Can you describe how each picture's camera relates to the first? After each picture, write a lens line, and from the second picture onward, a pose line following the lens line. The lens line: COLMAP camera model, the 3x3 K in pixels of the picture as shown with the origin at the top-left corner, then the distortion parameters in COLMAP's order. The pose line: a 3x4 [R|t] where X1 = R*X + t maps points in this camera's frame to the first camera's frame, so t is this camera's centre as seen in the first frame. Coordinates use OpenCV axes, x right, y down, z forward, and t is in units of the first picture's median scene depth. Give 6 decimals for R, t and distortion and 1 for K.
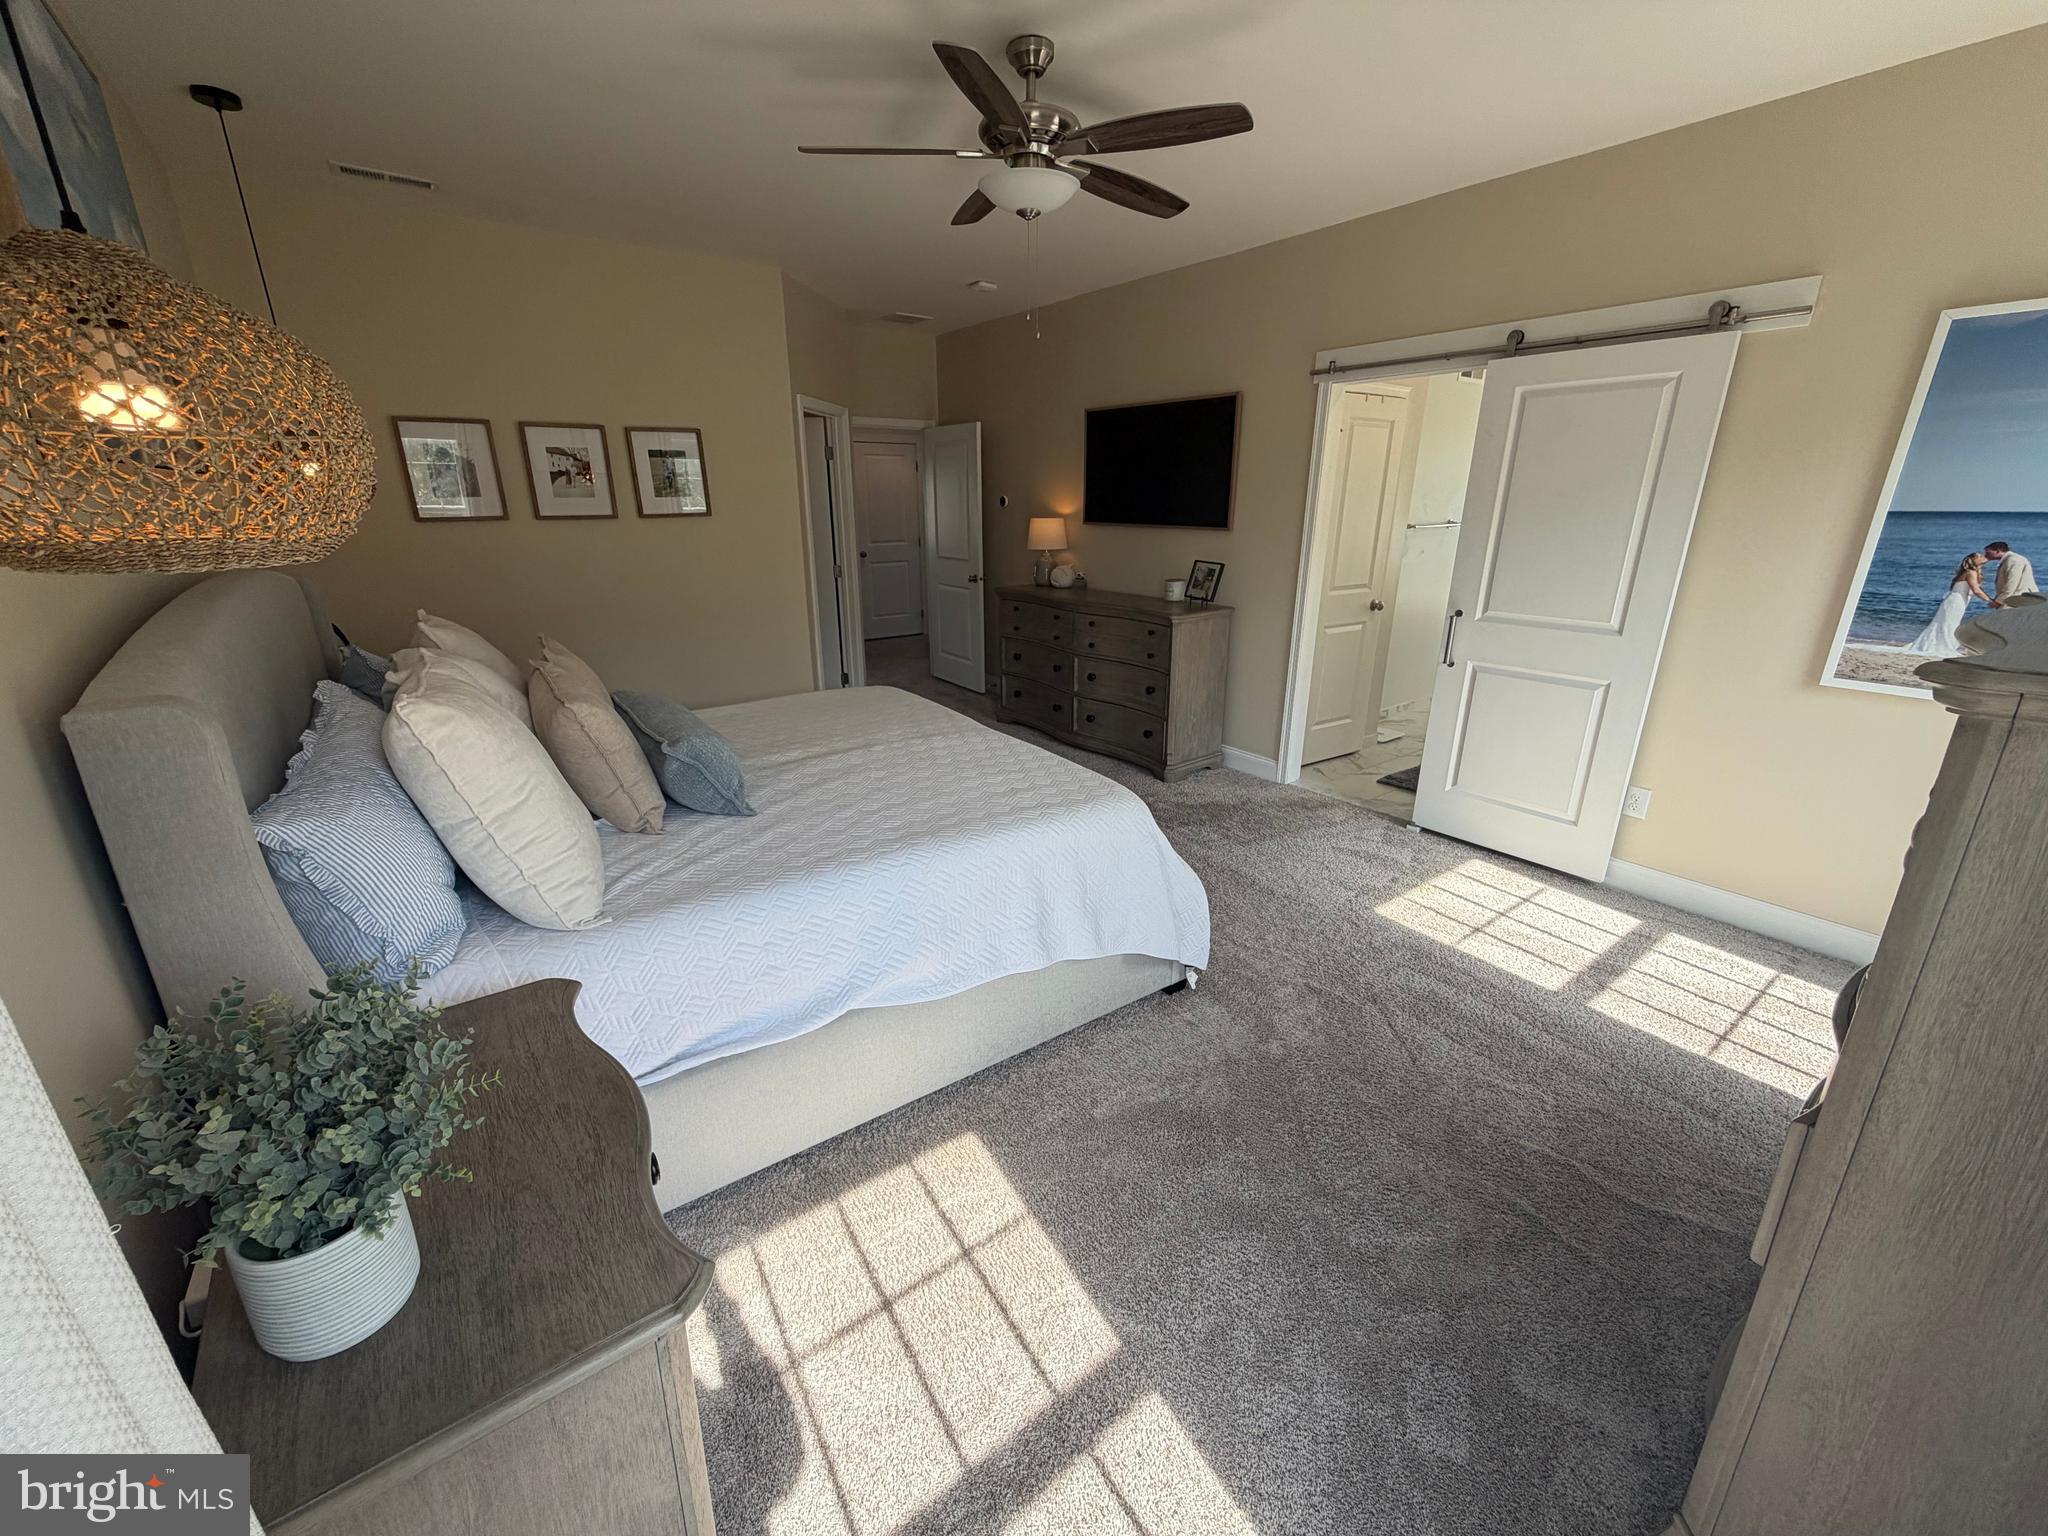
lens RADIAL K [[817.6, 0, 1021.3], [0, 817.6, 770.5], [0, 0, 1]] dist [0.003473, -0.000017]
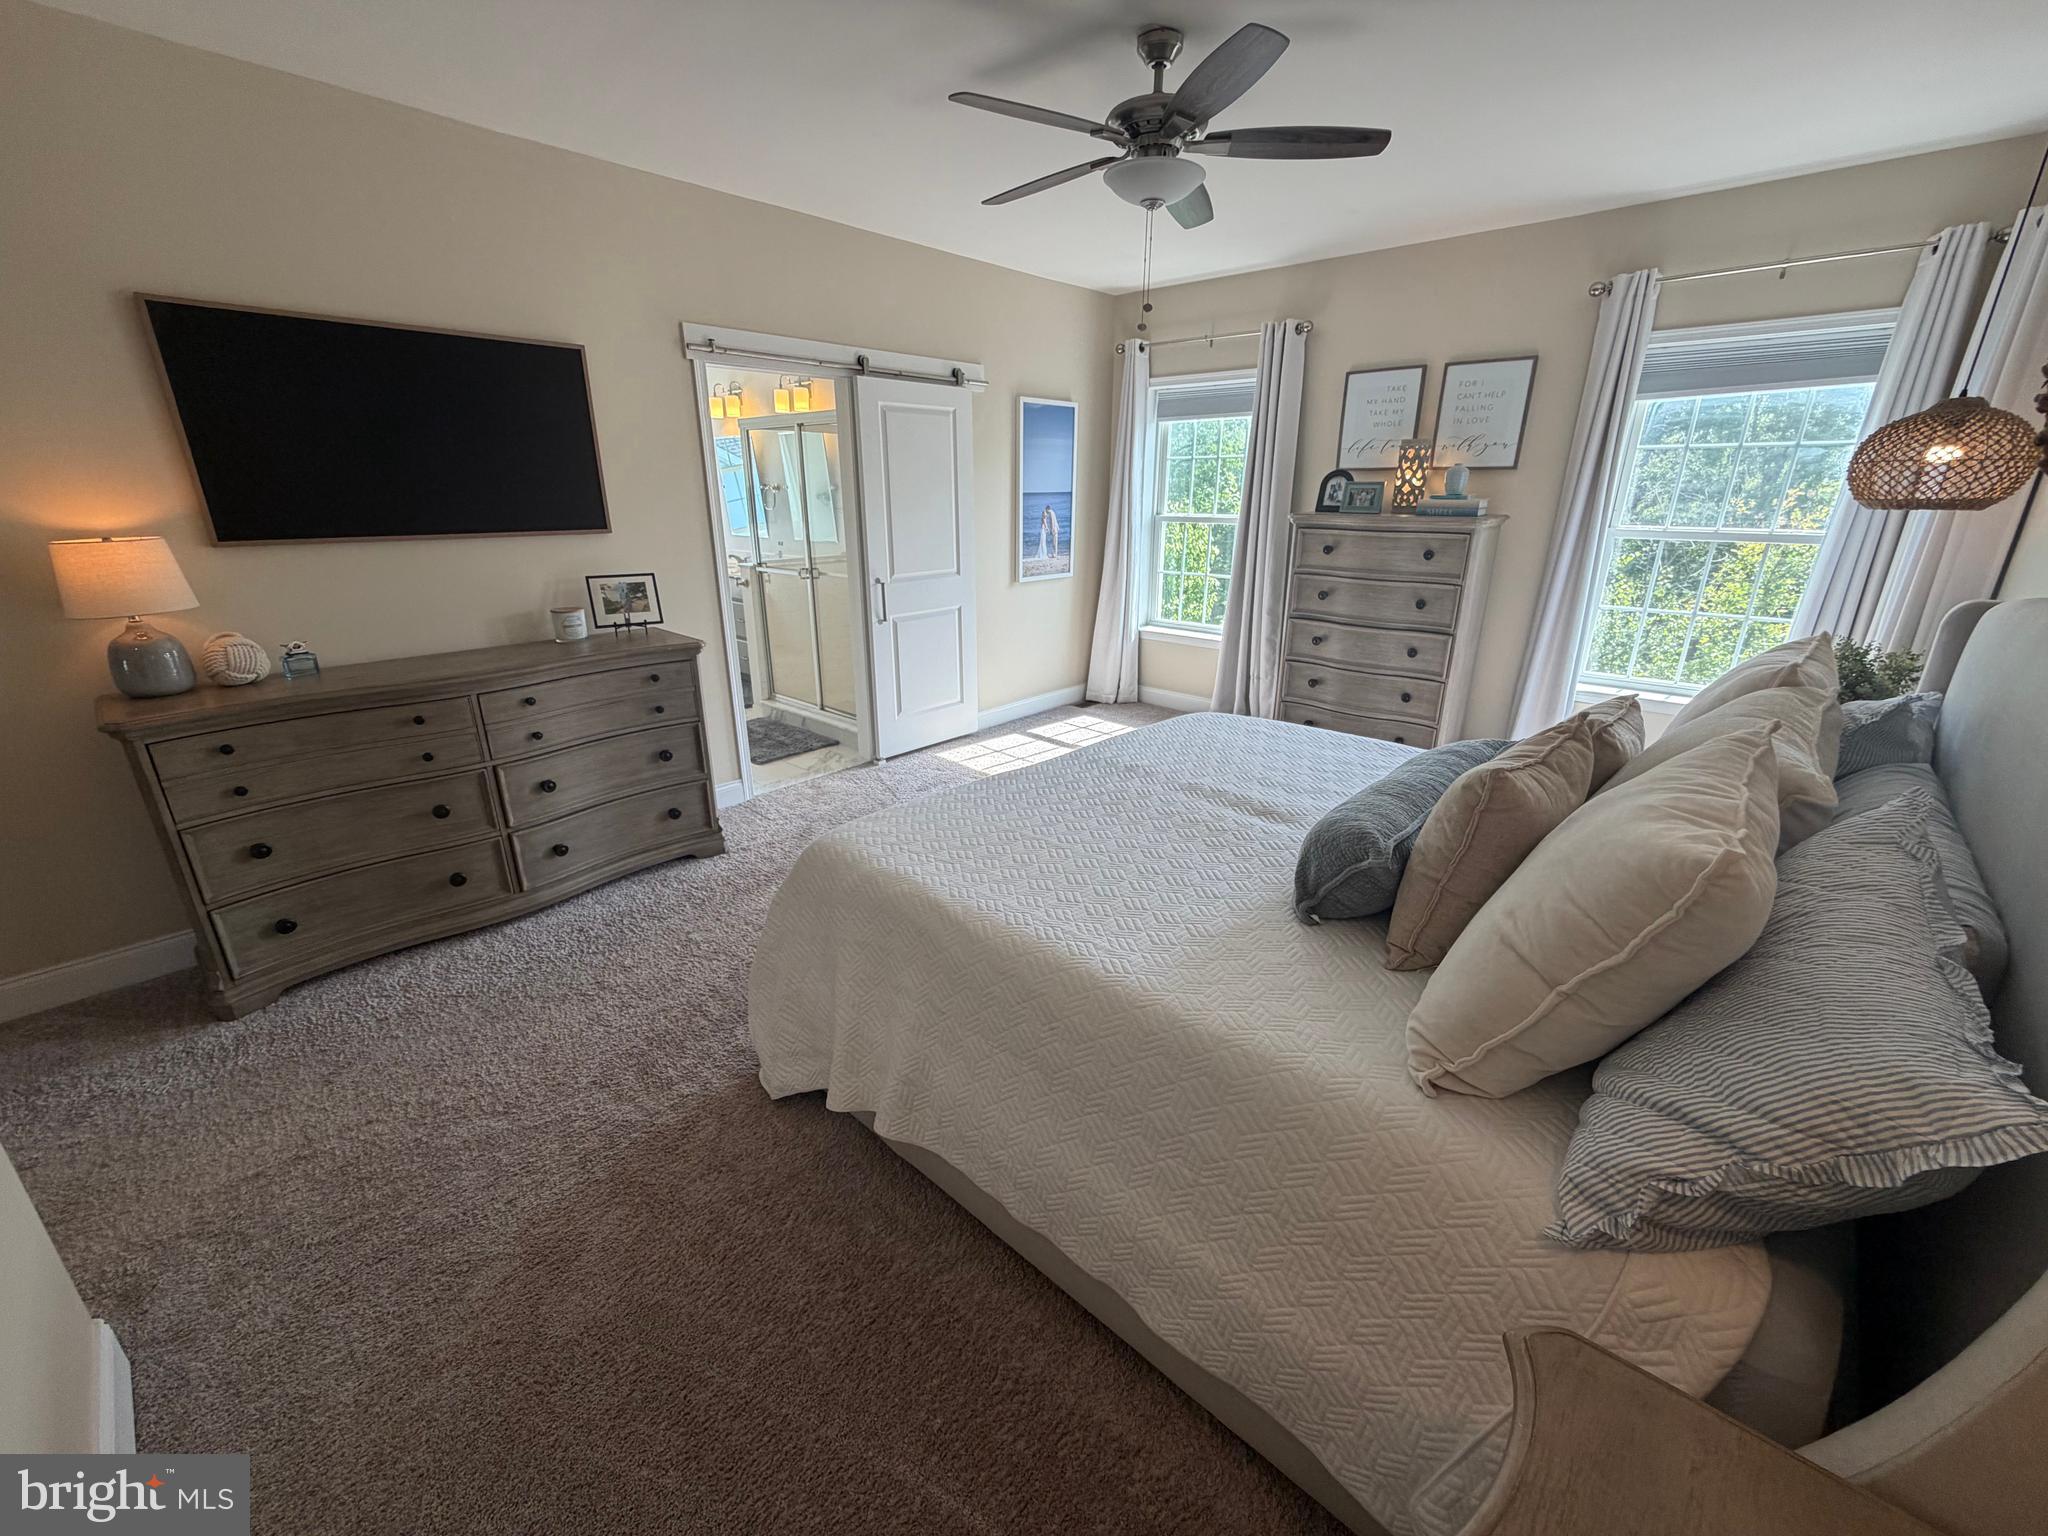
lens RADIAL K [[817.6, 0, 1021.2], [0, 817.6, 767.0], [0, 0, 1]] dist [0.003473, -0.000017]
pose [[-0.186724, -0.322295, 0.928041, -0.780873], [0.313499, 0.875718, 0.367201, -0.346423], [-0.931049, 0.359505, -0.062478, 1.021171]]
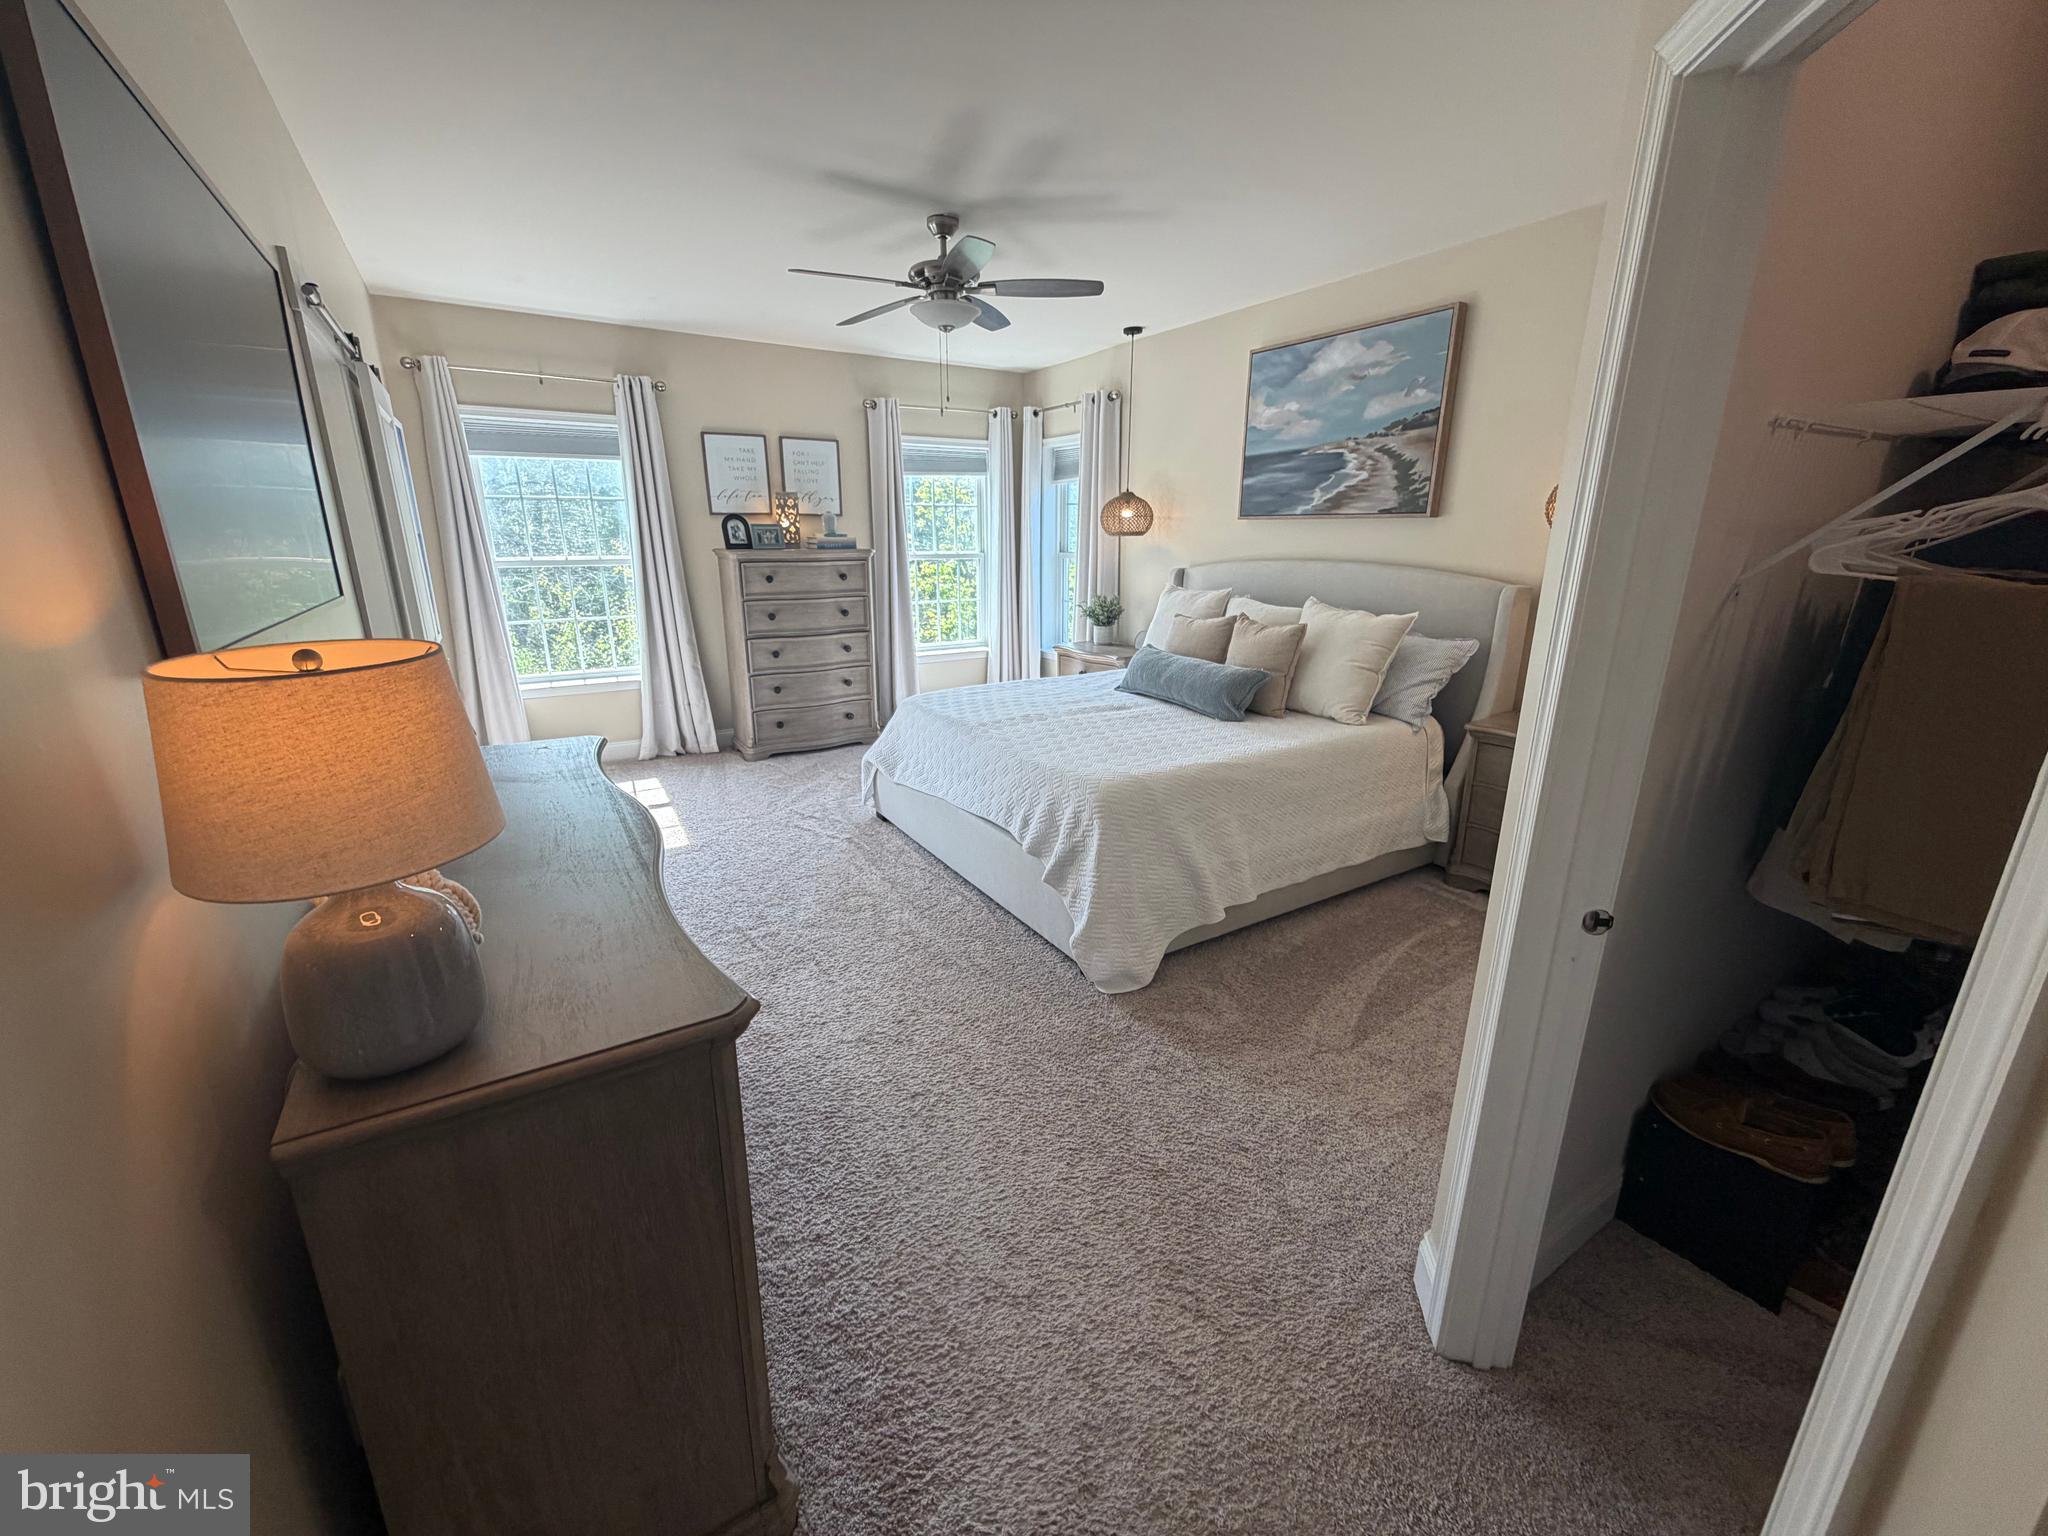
lens RADIAL K [[817.6, 0, 1020.2], [0, 817.6, 760.2], [0, 0, 1]] dist [0.003473, -0.000017]
pose [[-0.995688, -0.024647, 0.089430, -0.186985], [0.029931, 0.827133, 0.561209, -0.597194], [-0.087802, 0.561466, -0.822828, 1.806602]]
